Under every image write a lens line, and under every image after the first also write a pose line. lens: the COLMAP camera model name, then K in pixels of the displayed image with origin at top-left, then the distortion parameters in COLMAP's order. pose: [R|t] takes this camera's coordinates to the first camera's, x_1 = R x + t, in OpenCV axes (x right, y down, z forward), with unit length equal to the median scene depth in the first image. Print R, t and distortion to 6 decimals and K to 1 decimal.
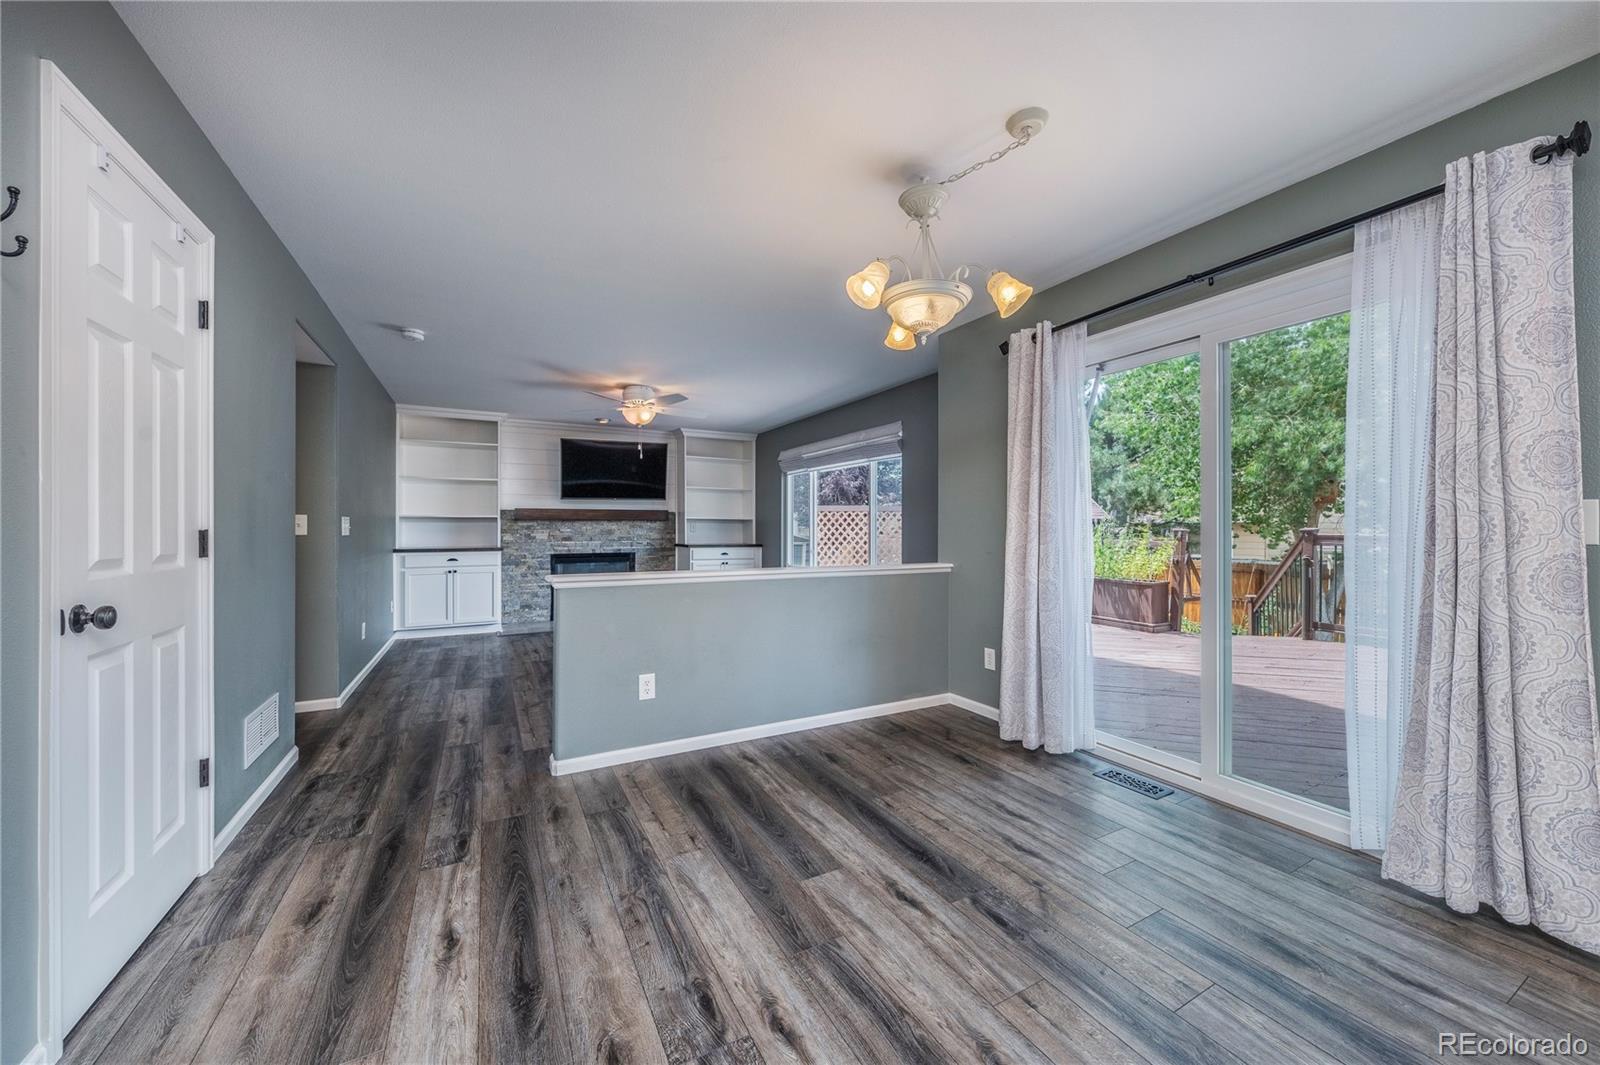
lens RADIAL K [[586.3, 0, 808.7], [0, 586.3, 530.4], [0, 0, 1]] dist [-0.002591, 0.000383]
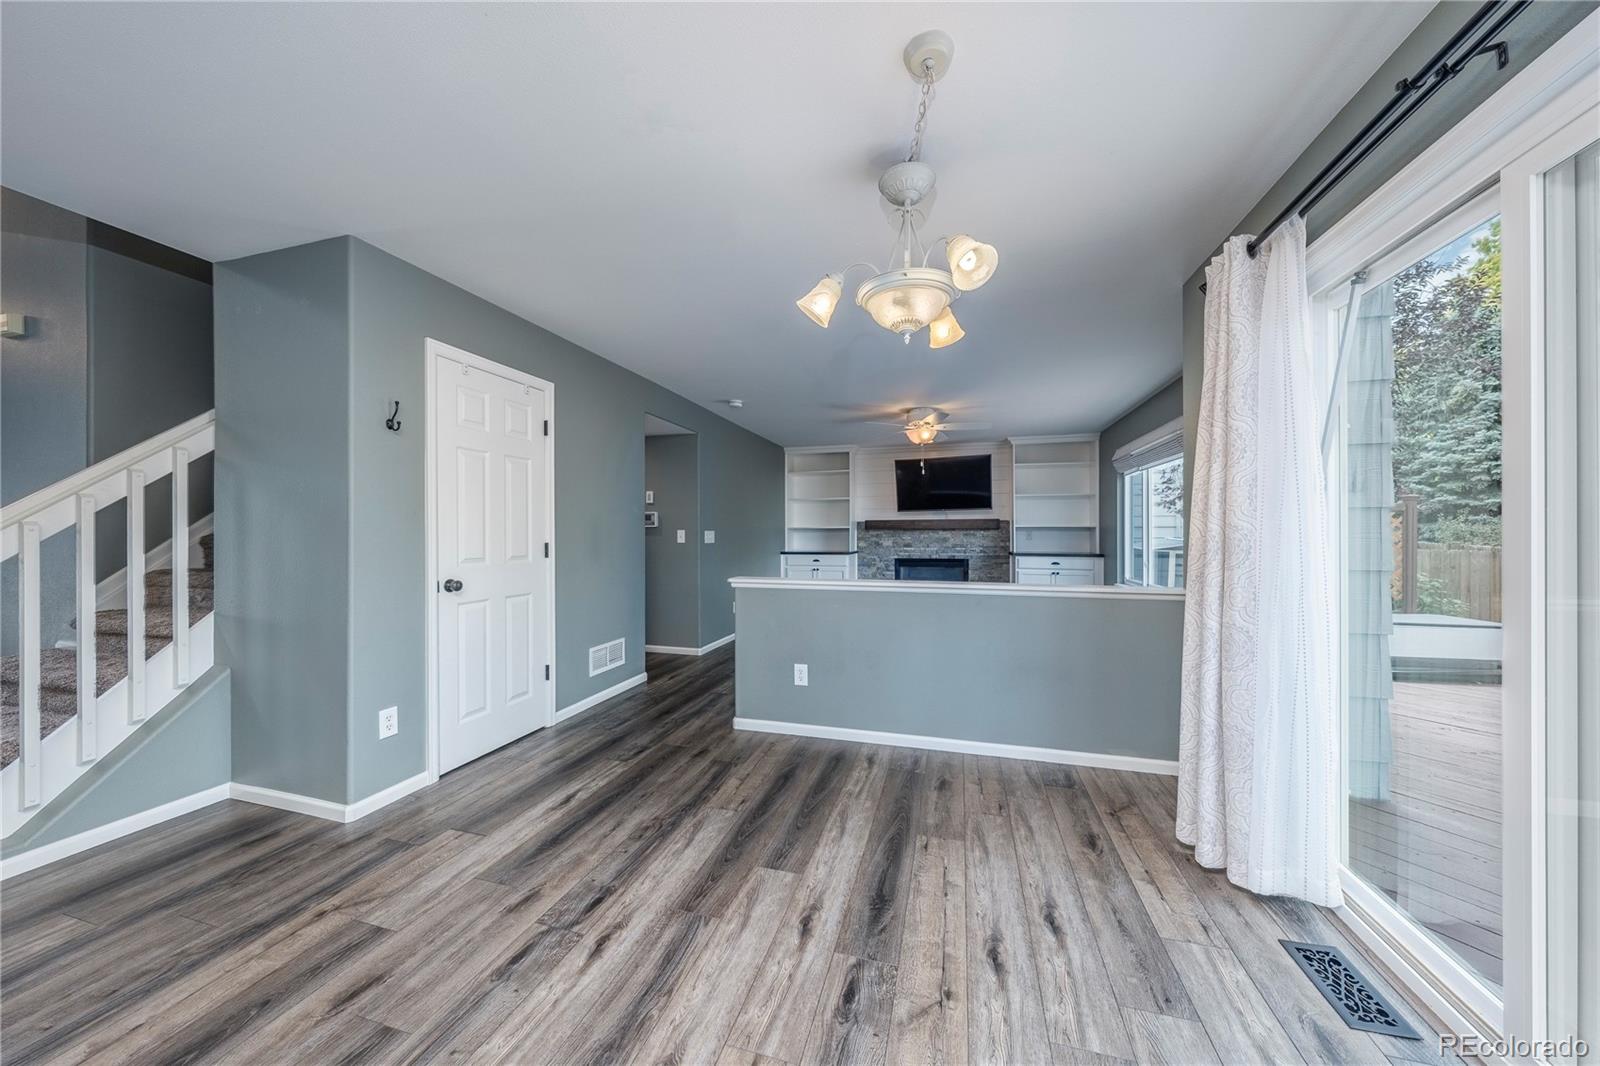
lens RADIAL K [[548.3, 0, 807.8], [0, 548.3, 536.6], [0, 0, 1]] dist [-0.004376, 0.001230]
pose [[0.711725, 0.003088, -0.702452, 0.254088], [-0.000734, 0.999993, 0.003652, -0.008859], [0.702458, -0.002083, 0.711722, 0.108692]]
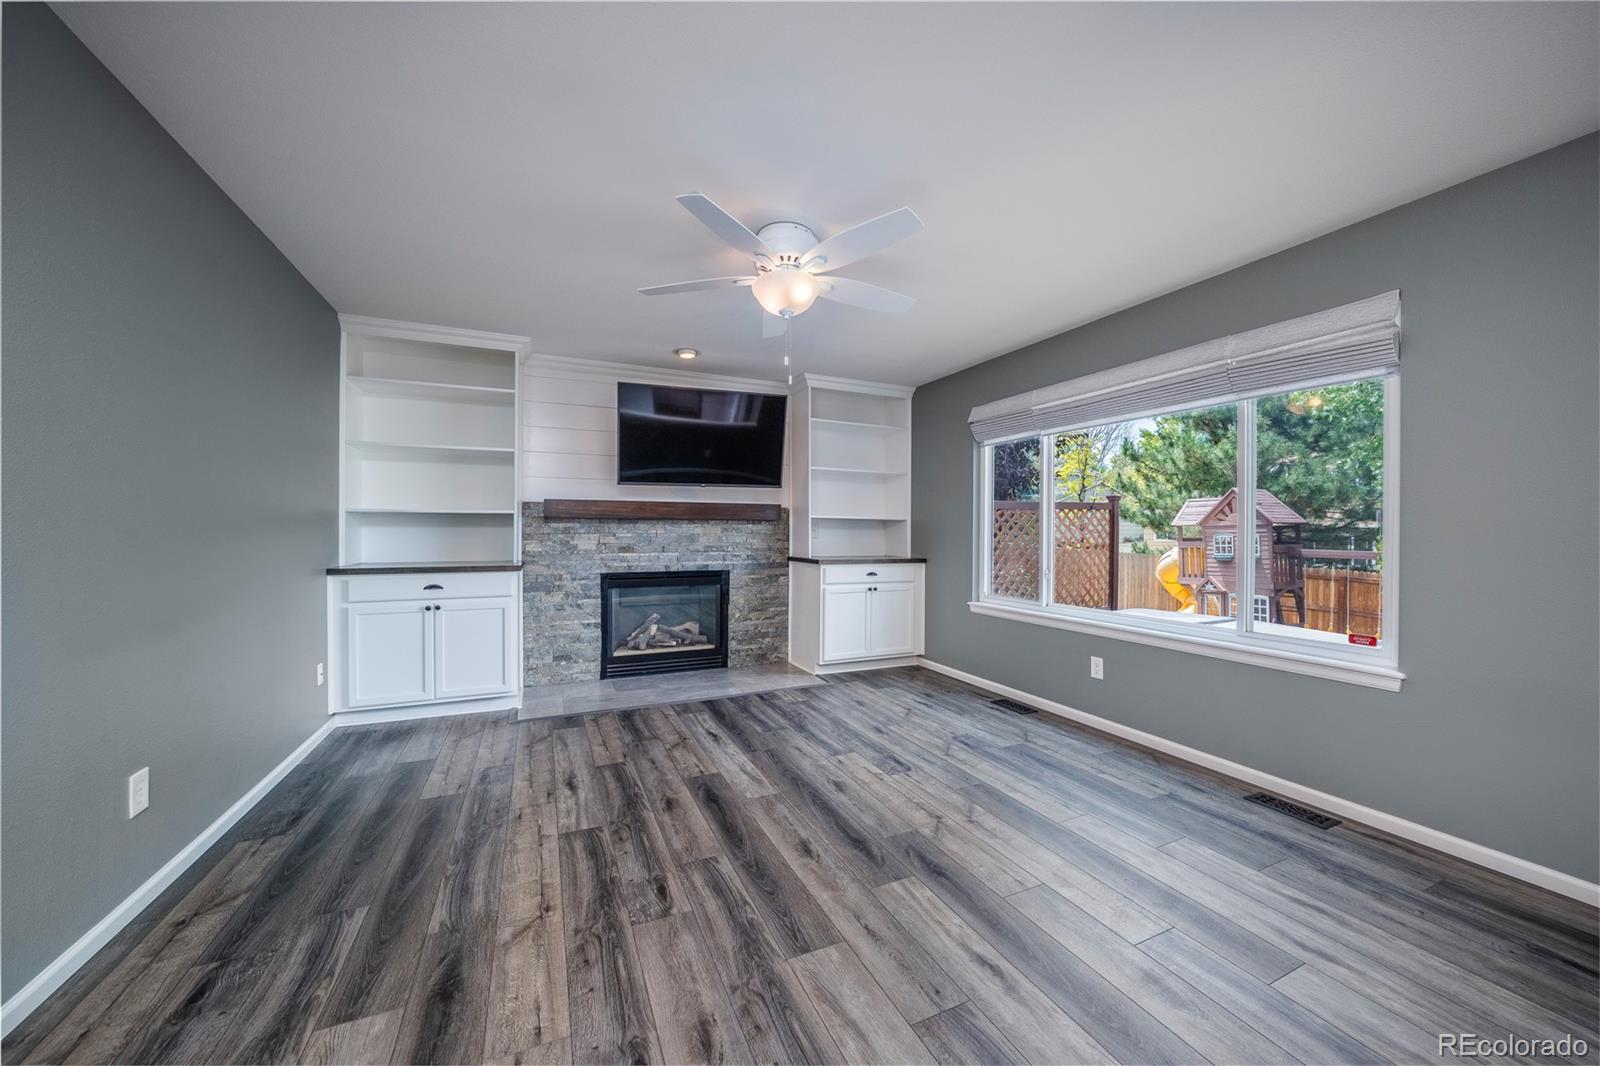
lens RADIAL K [[586.3, 0, 796.7], [0, 586.3, 530.6], [0, 0, 1]] dist [-0.002591, 0.000383]
pose [[0.995937, 0.006335, -0.089828, -0.215527], [-0.006790, 0.999966, -0.004757, -0.004096], [0.089795, 0.005348, 0.995946, 0.482864]]
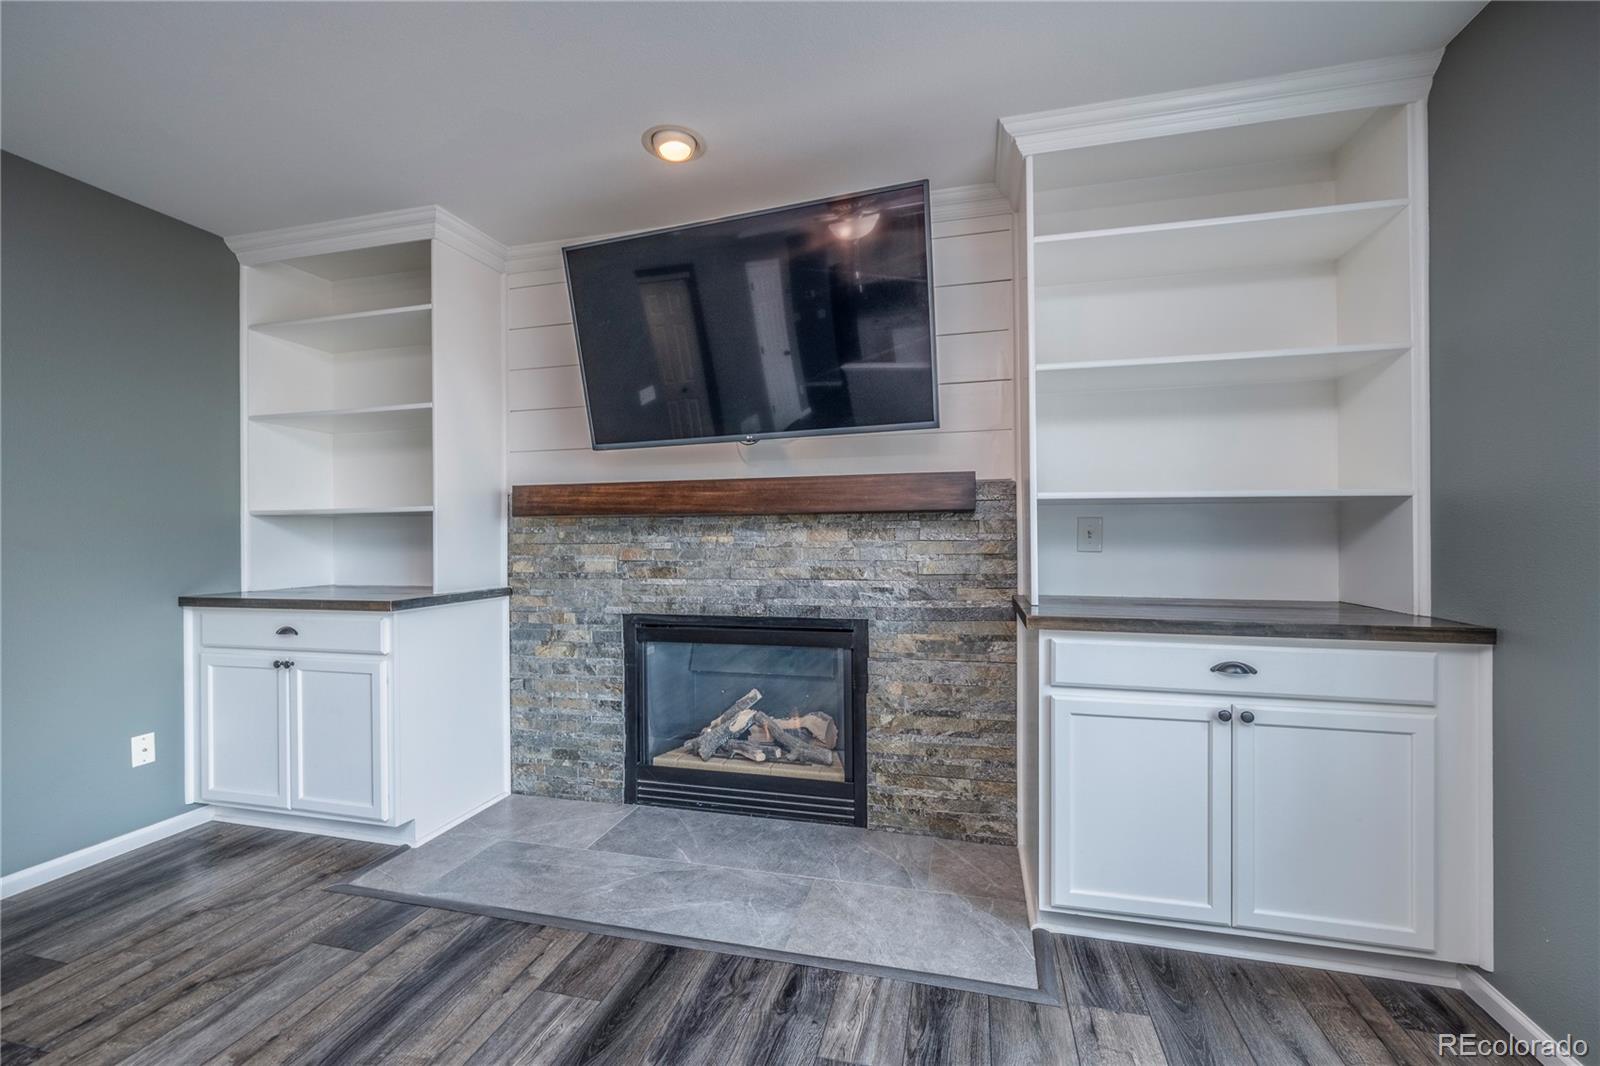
lens RADIAL K [[634.6, 0, 789.7], [0, 634.6, 535.8], [0, 0, 1]] dist [-0.000602, -0.000367]
pose [[0.701793, -0.002419, -0.712376, -0.122813], [0.002828, 0.999996, -0.000610, -0.007061], [0.712375, -0.001586, 0.701797, 0.968027]]
